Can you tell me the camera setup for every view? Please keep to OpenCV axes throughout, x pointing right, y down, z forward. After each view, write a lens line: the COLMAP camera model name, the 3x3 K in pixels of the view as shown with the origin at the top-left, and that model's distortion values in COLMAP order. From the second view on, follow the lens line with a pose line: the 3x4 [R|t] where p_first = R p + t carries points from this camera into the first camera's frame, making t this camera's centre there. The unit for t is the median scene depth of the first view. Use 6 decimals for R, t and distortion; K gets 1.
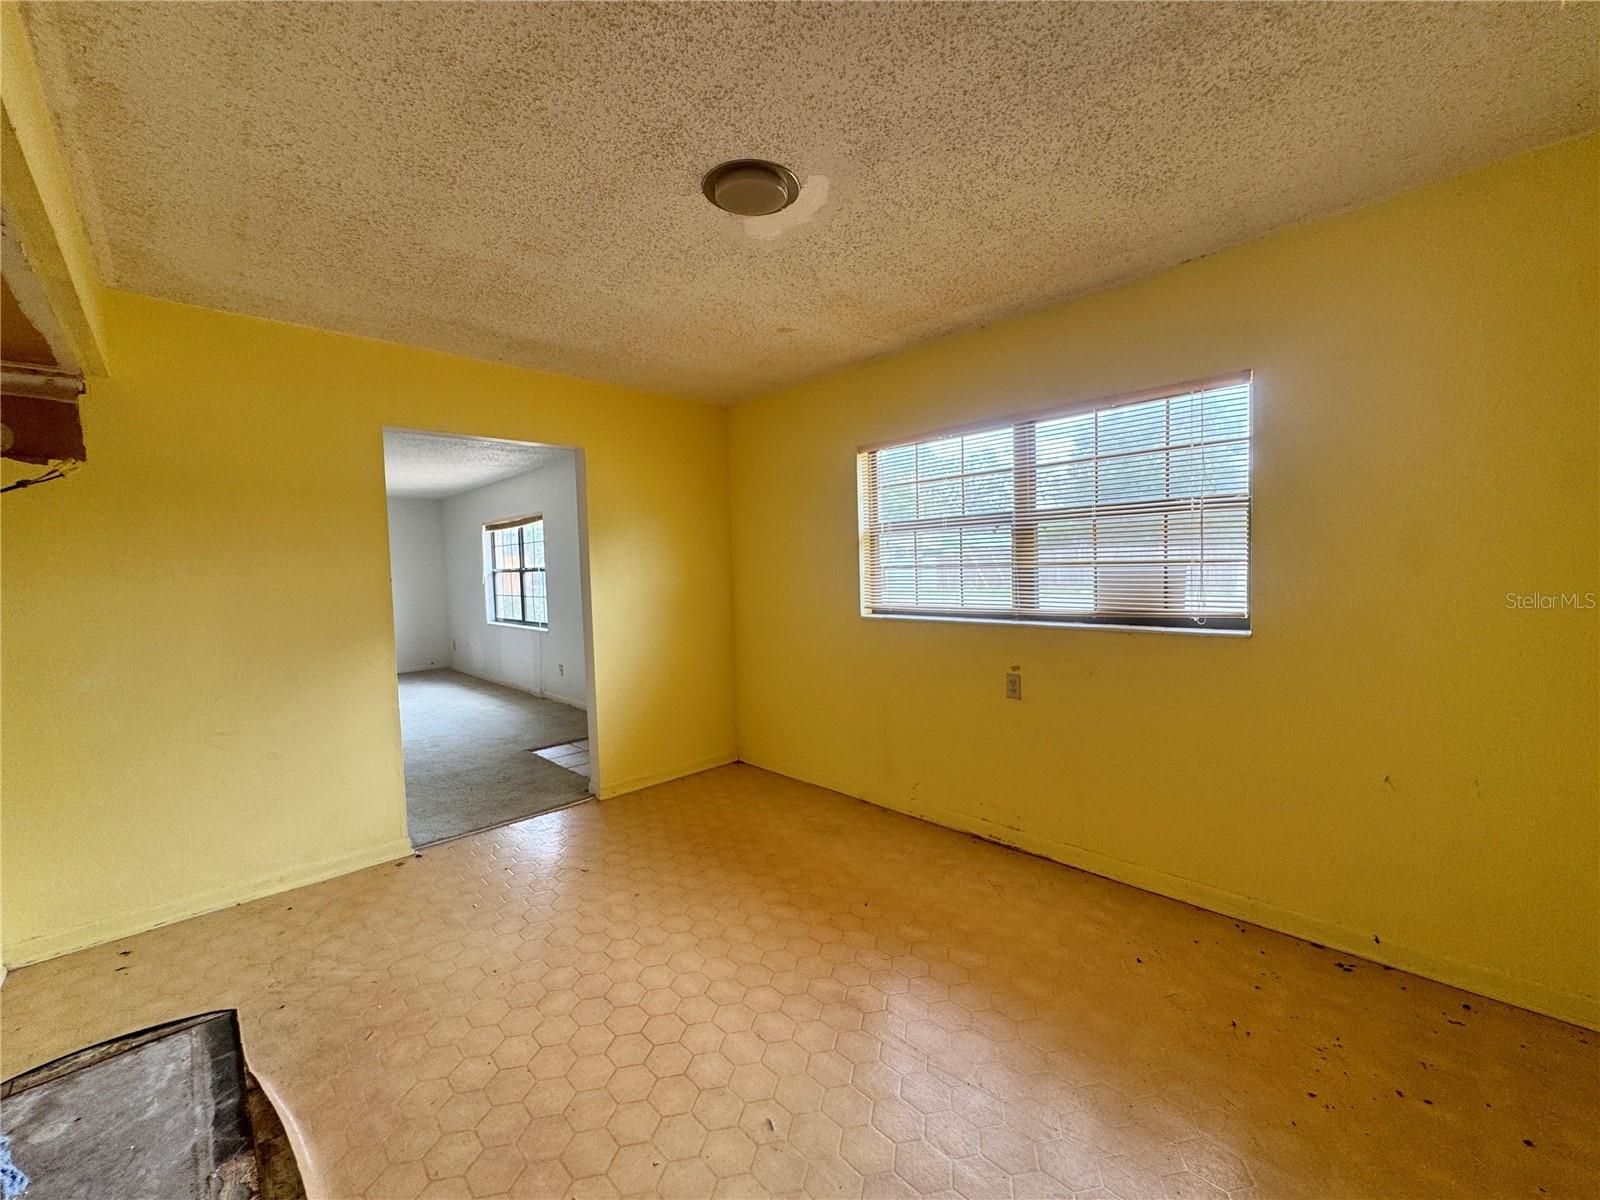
lens RADIAL K [[641.5, 0, 791.5], [0, 641.5, 597.5], [0, 0, 1]] dist [-0.001132, 0.000311]
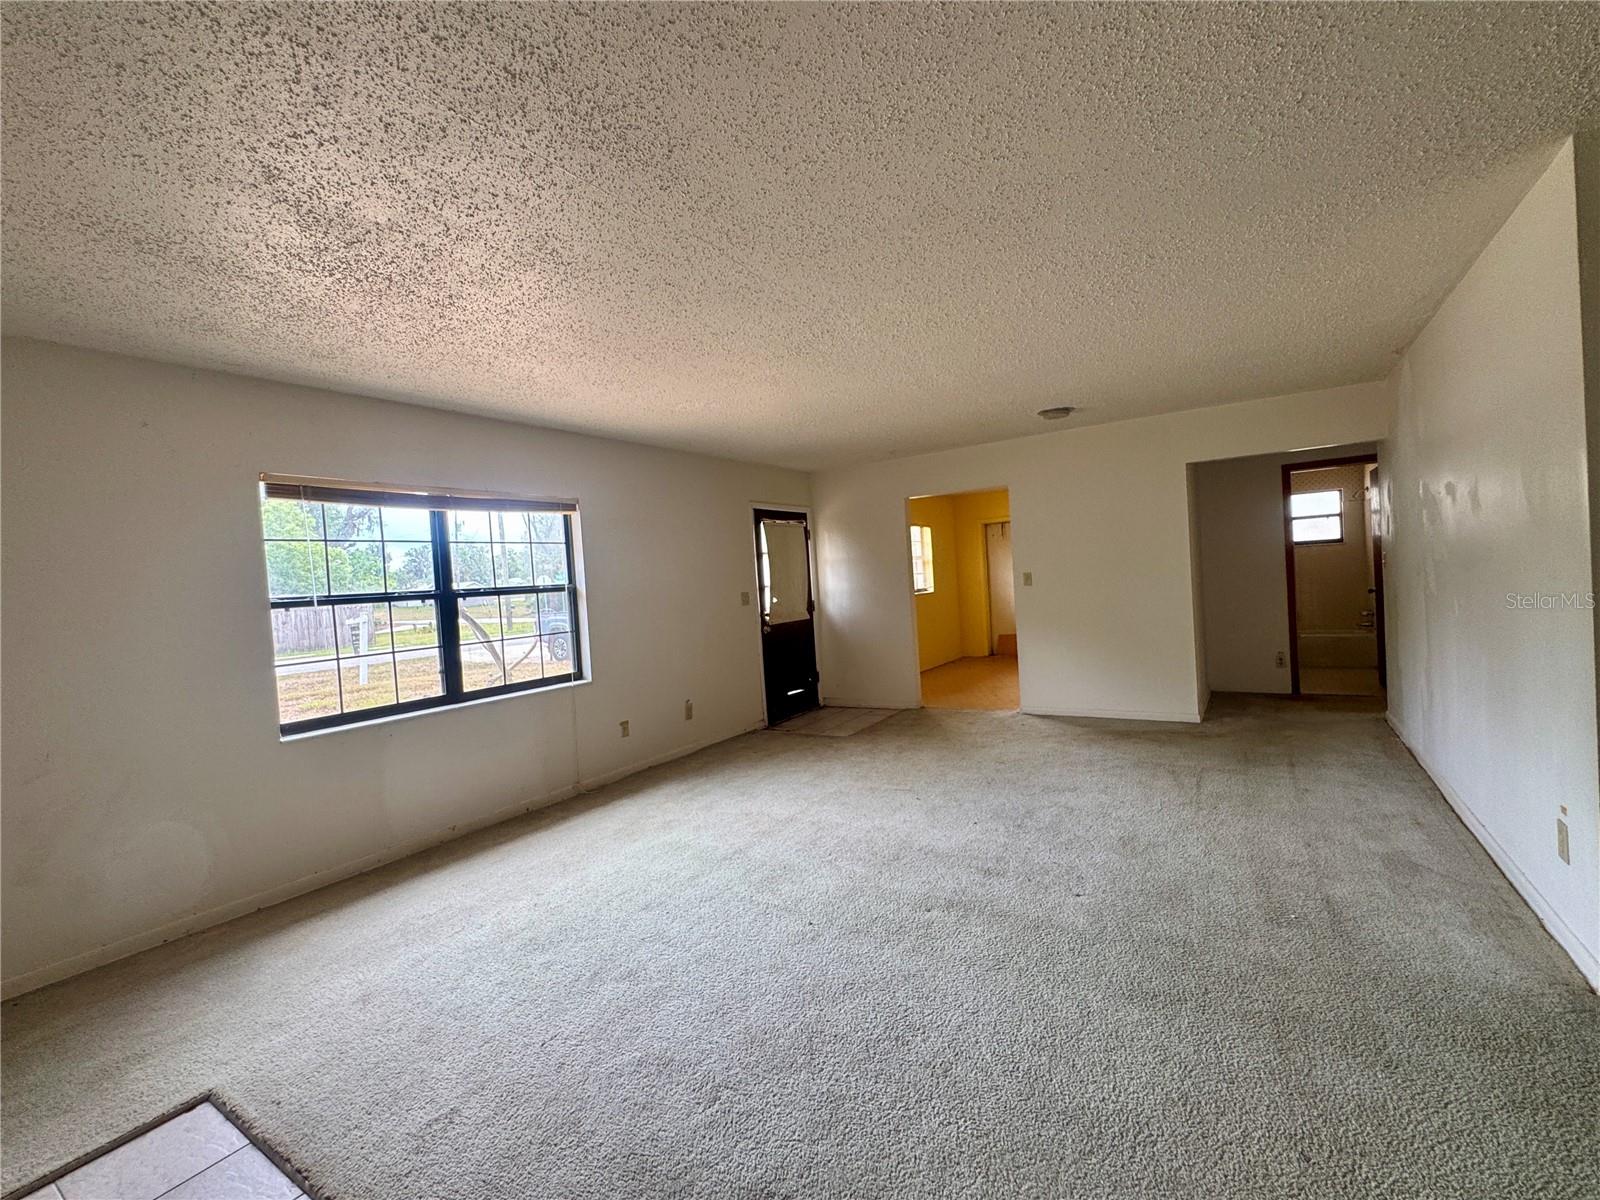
lens RADIAL K [[699.2, 0, 816.3], [0, 699.2, 599.2], [0, 0, 1]] dist [-0.000174, -0.000576]
pose [[-0.240217, 0.015424, 0.970597, -3.663692], [0.117386, 0.992998, 0.013272, -0.043270], [-0.963595, 0.117122, -0.240346, 3.061329]]
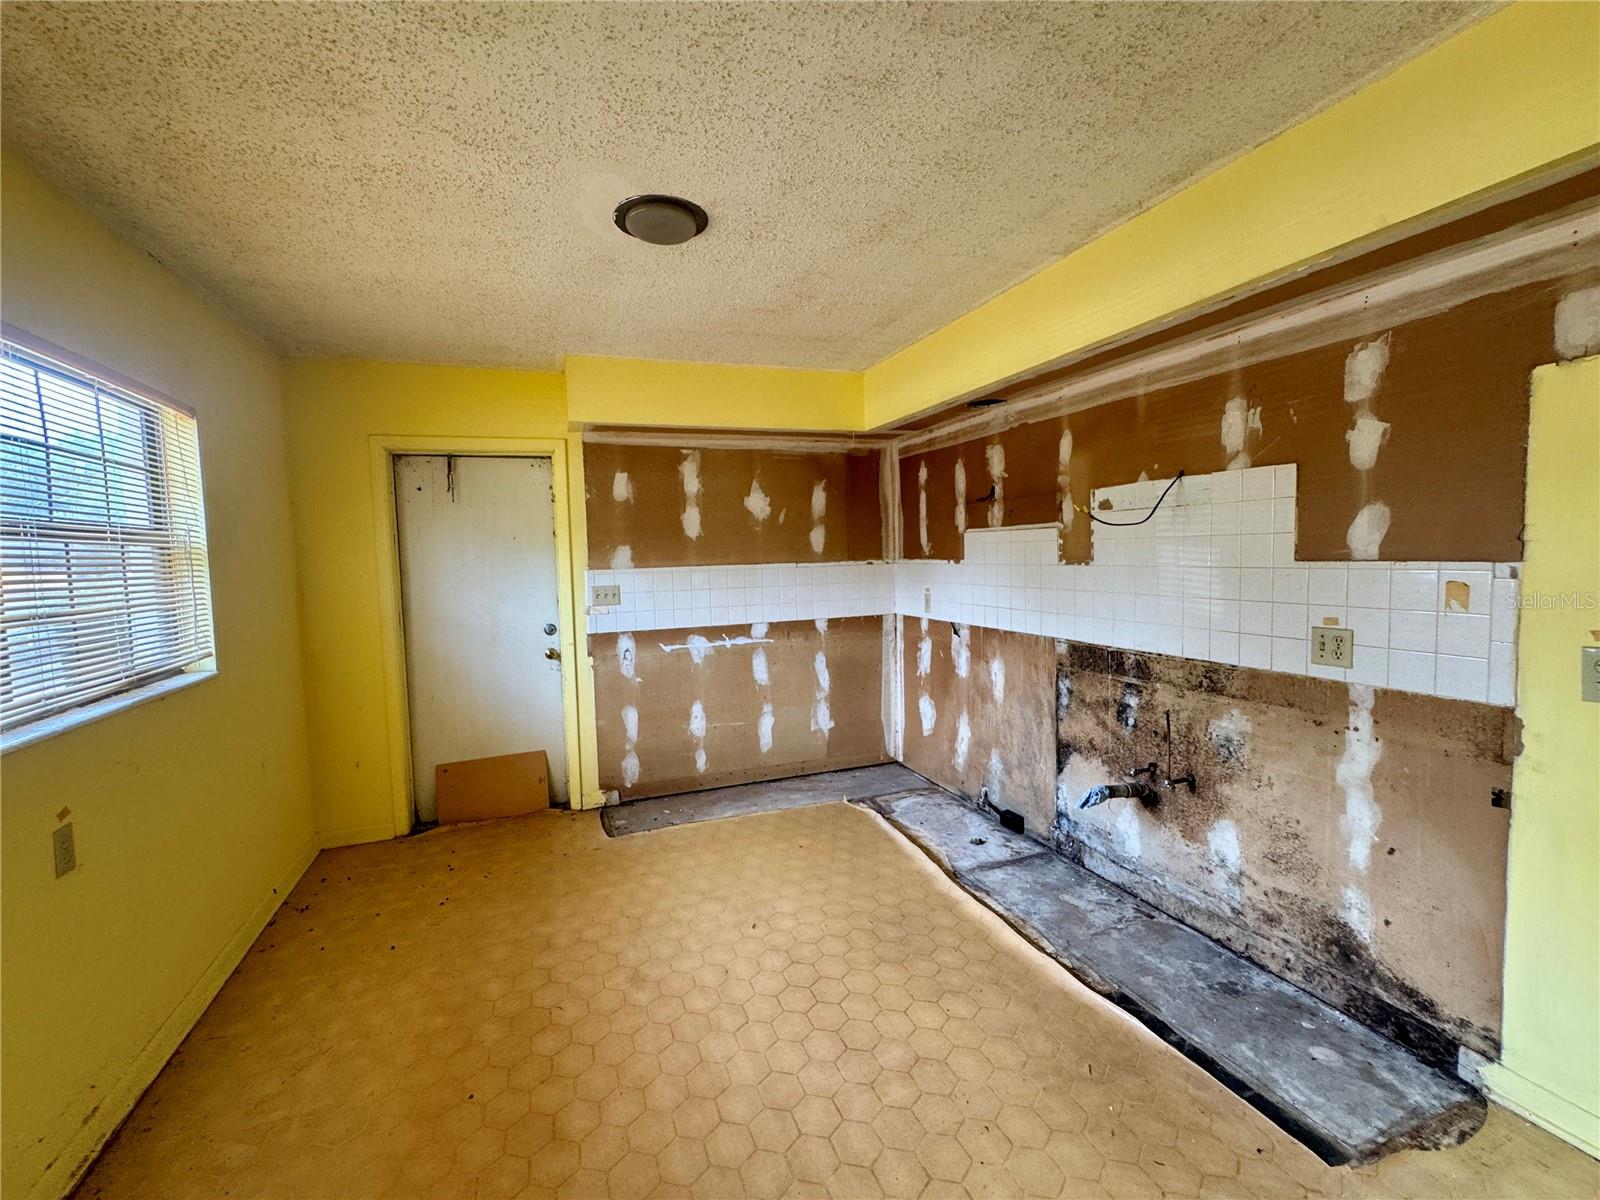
lens RADIAL K [[699.2, 0, 794.5], [0, 699.2, 600.1], [0, 0, 1]] dist [-0.000174, -0.000576]
pose [[-0.917065, 0.028364, 0.397729, -0.629623], [0.075071, 0.991911, 0.102357, -0.113653], [-0.391608, 0.123726, -0.911776, 1.835545]]
